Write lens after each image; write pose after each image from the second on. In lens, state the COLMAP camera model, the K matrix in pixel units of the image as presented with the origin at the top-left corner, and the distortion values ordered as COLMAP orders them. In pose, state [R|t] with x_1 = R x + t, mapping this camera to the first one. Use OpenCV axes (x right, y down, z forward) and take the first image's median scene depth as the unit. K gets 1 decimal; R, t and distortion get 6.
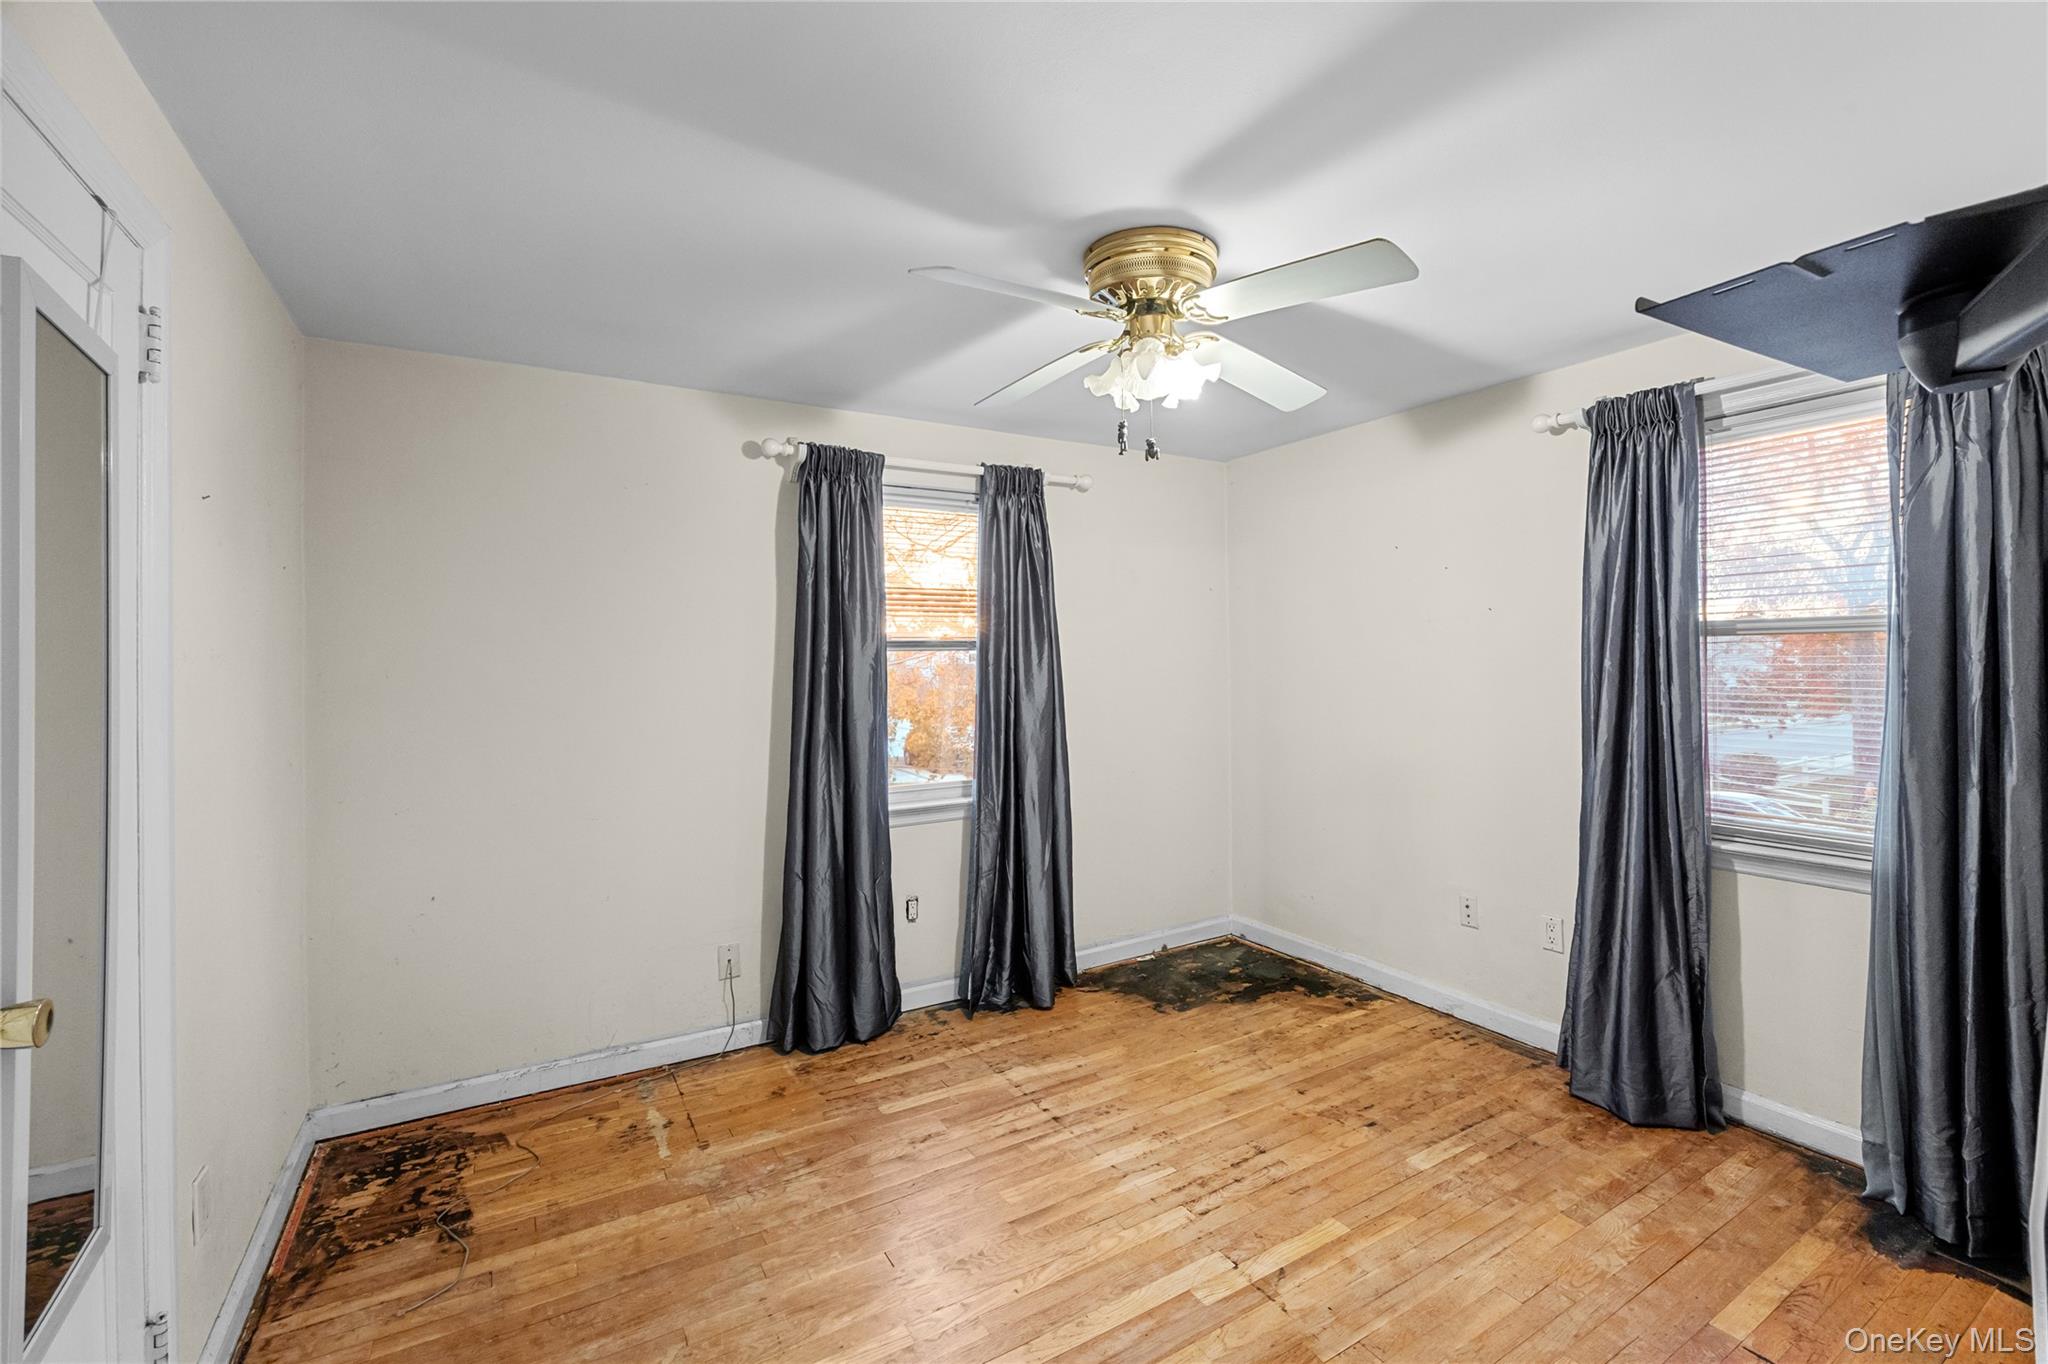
lens RADIAL K [[850.0, 0, 1018.7], [0, 850.0, 667.3], [0, 0, 1]] dist [-0.013753, 0.000570]
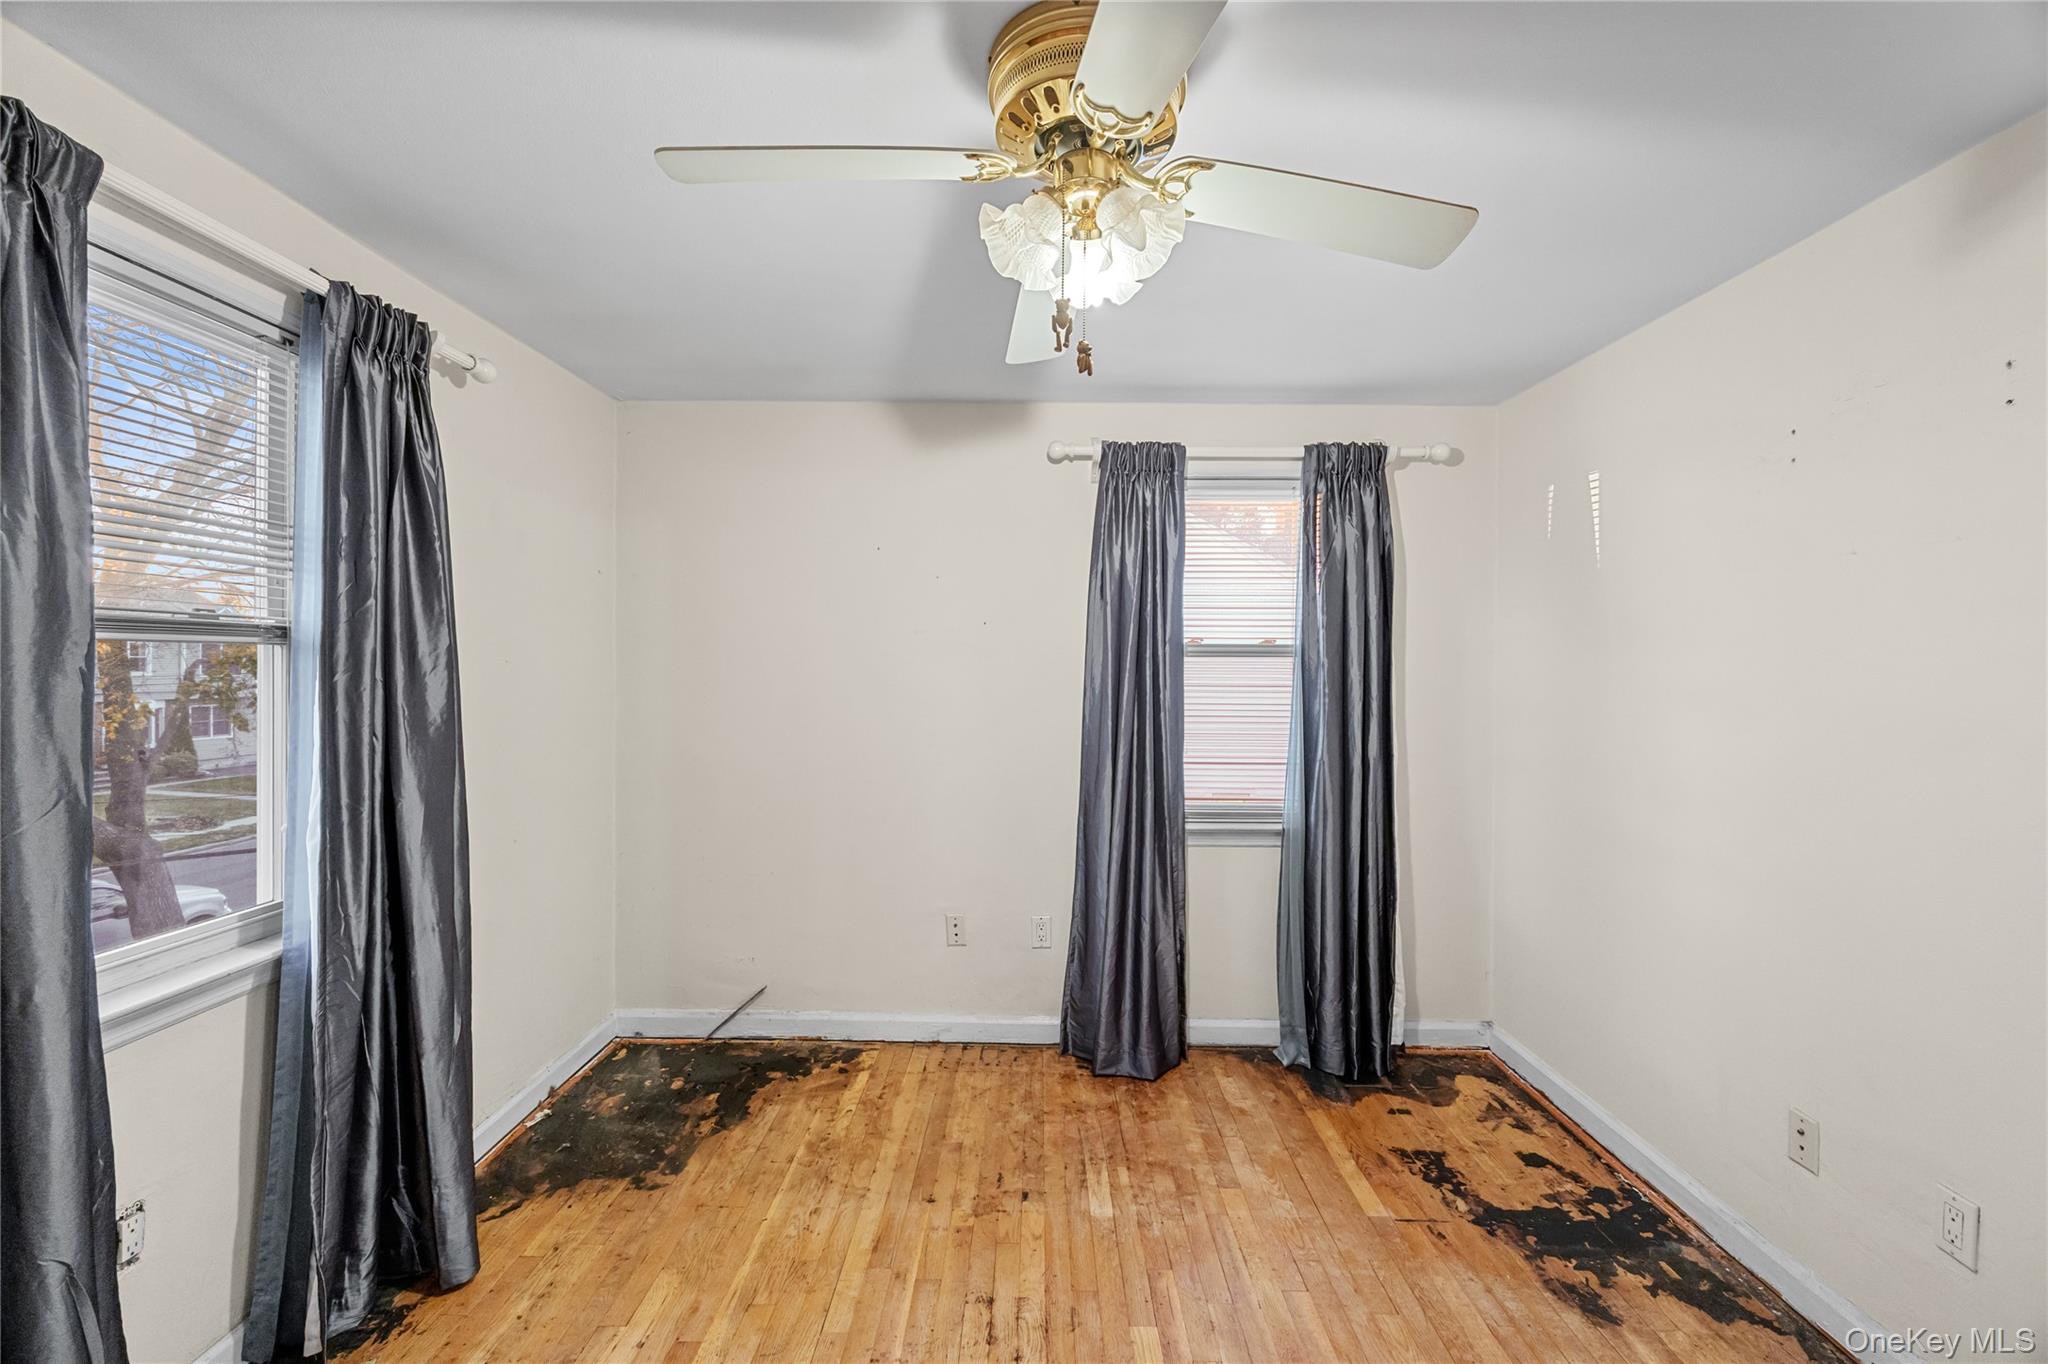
lens RADIAL K [[850.0, 0, 1024.0], [0, 850.0, 684.7], [0, 0, 1]] dist [-0.013753, 0.000570]
pose [[0.521827, -0.001062, 0.853051, -0.277117], [-0.006870, 0.999962, 0.005447, -0.003037], [-0.853024, -0.008703, 0.521799, 0.433123]]
